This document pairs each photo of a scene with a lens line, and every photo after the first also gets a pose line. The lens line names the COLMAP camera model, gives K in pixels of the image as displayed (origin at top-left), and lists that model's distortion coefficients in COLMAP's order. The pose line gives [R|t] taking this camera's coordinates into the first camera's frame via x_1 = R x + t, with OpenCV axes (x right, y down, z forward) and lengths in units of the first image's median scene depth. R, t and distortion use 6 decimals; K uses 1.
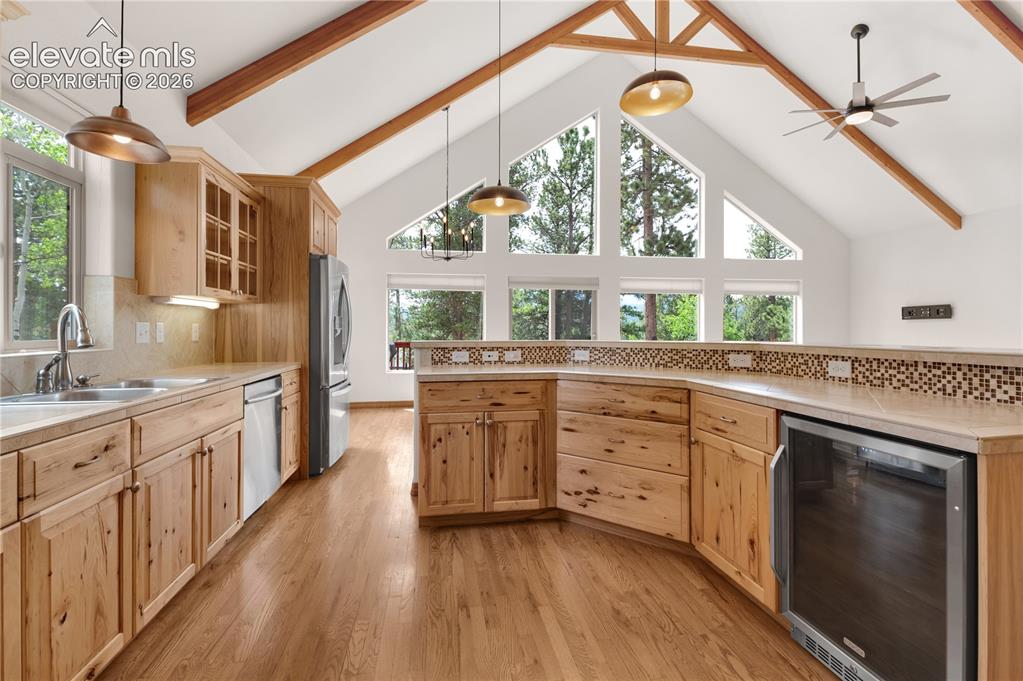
lens RADIAL K [[440.5, 0, 511.0], [0, 440.5, 334.5], [0, 0, 1]] dist [0.000604, 0.000038]
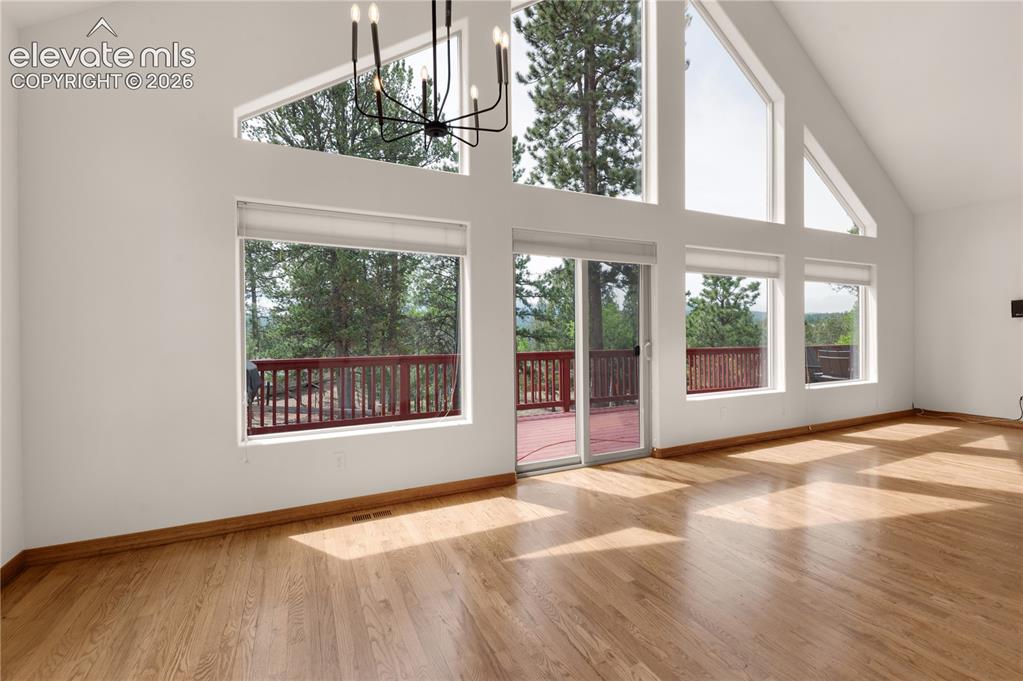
lens RADIAL K [[440.5, 0, 510.9], [0, 440.5, 338.3], [0, 0, 1]] dist [0.000604, 0.000038]
pose [[0.961622, -0.010437, 0.274178, -0.050161], [0.012438, 0.999907, -0.005560, -0.001684], [-0.274094, 0.008757, 0.961663, 0.180257]]
